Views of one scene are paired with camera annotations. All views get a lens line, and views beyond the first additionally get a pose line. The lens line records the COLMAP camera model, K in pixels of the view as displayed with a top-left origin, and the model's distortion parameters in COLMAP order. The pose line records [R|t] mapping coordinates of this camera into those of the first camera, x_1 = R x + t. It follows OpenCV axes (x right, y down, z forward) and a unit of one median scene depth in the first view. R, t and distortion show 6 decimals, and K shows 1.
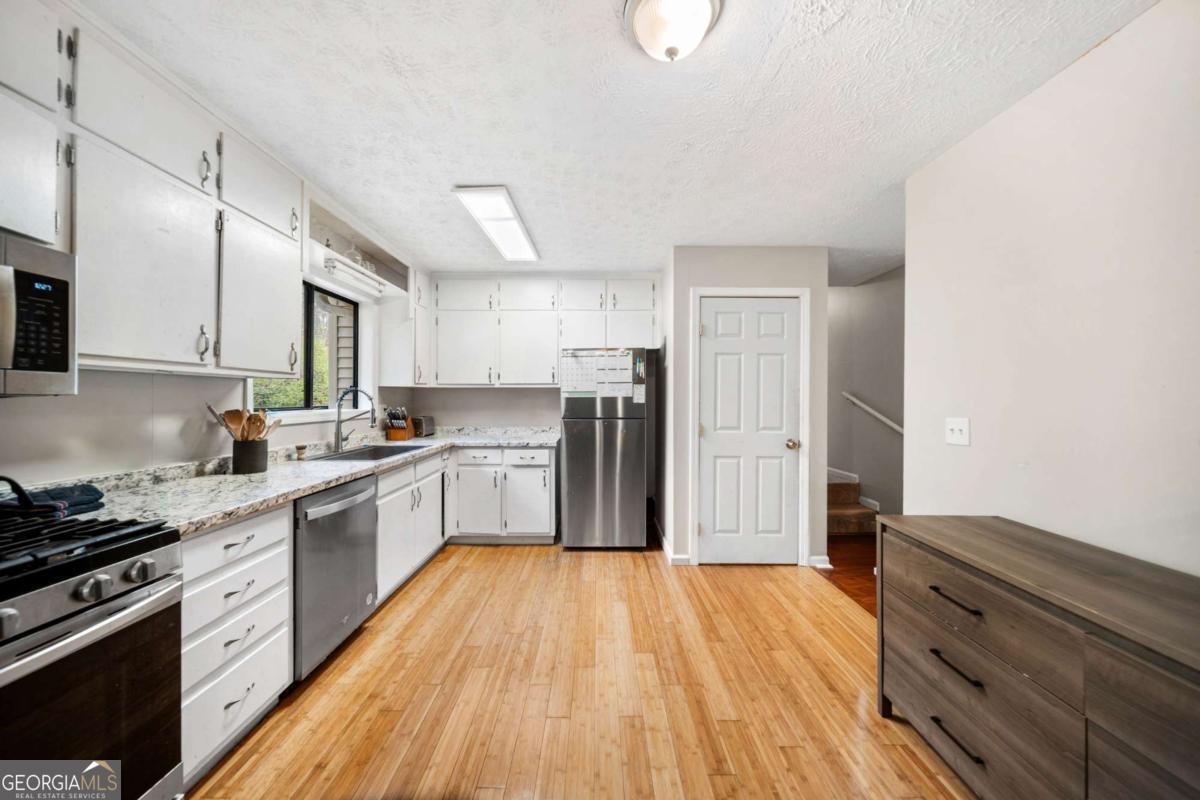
lens RADIAL K [[415.6, 0, 600.0], [0, 415.6, 400.0], [0, 0, 1]] dist [-0.001297, -0.001948]
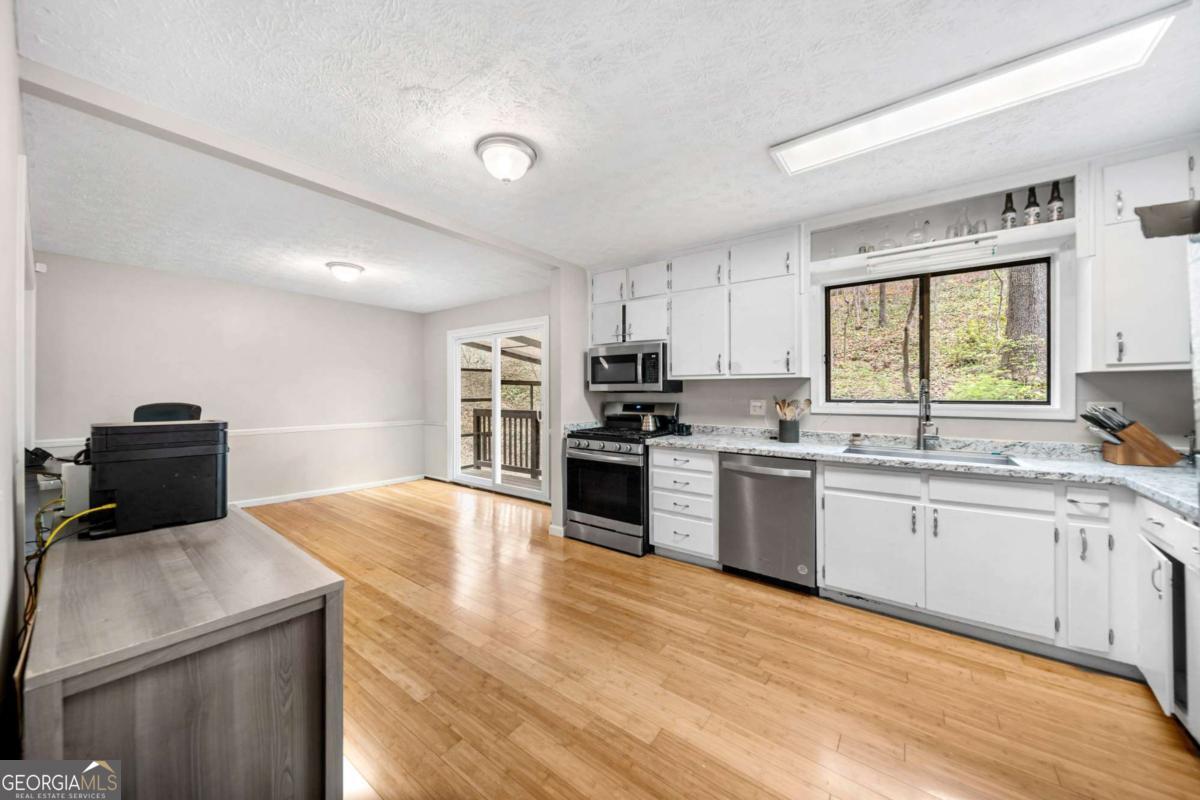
lens RADIAL K [[424.2, 0, 592.3], [0, 424.2, 393.2], [0, 0, 1]] dist [-0.000097, -0.000076]
pose [[-0.616673, -0.002457, -0.787215, 0.557182], [-0.004159, 0.999991, 0.000136, 0.002675], [0.787208, 0.003358, -0.616678, 0.999061]]
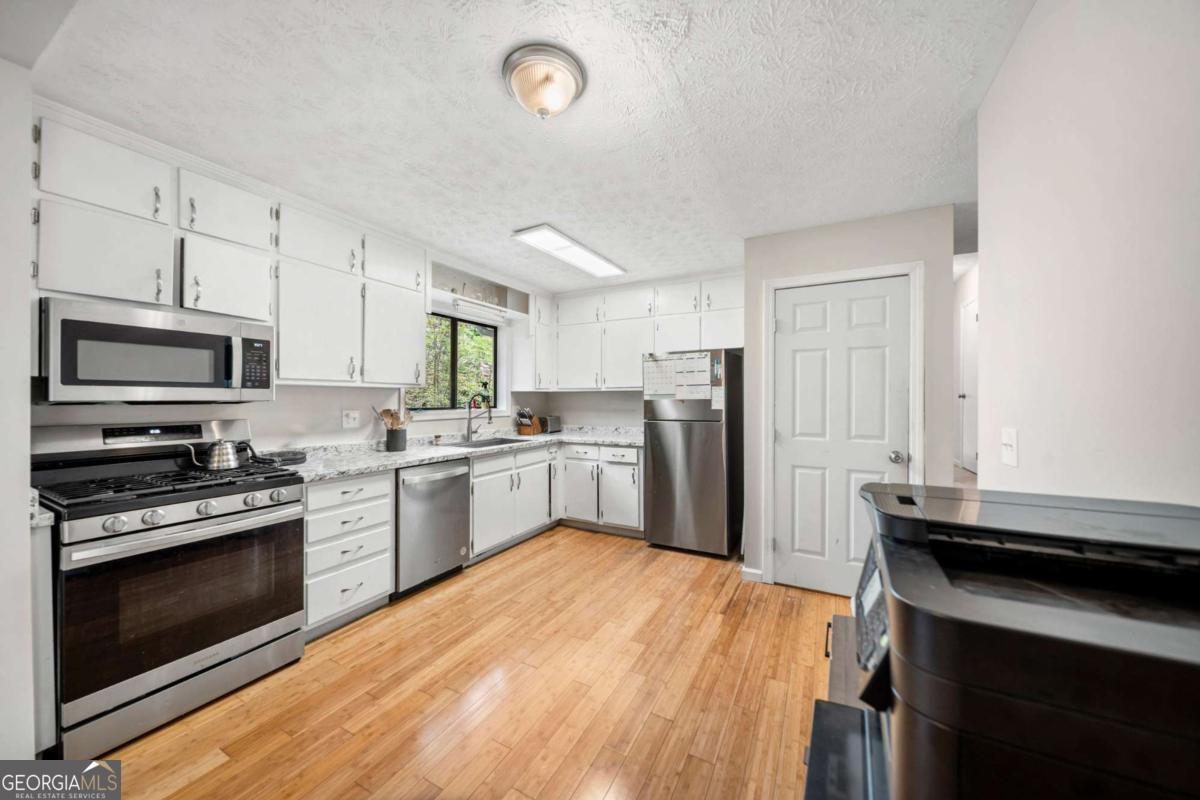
lens RADIAL K [[422.6, 0, 604.1], [0, 422.6, 399.1], [0, 0, 1]] dist [-0.003268, -0.000431]
pose [[0.881713, -0.002884, -0.471778, 0.390233], [0.000557, 0.999987, -0.005071, -0.003675], [0.471786, 0.004208, 0.881703, 0.006898]]
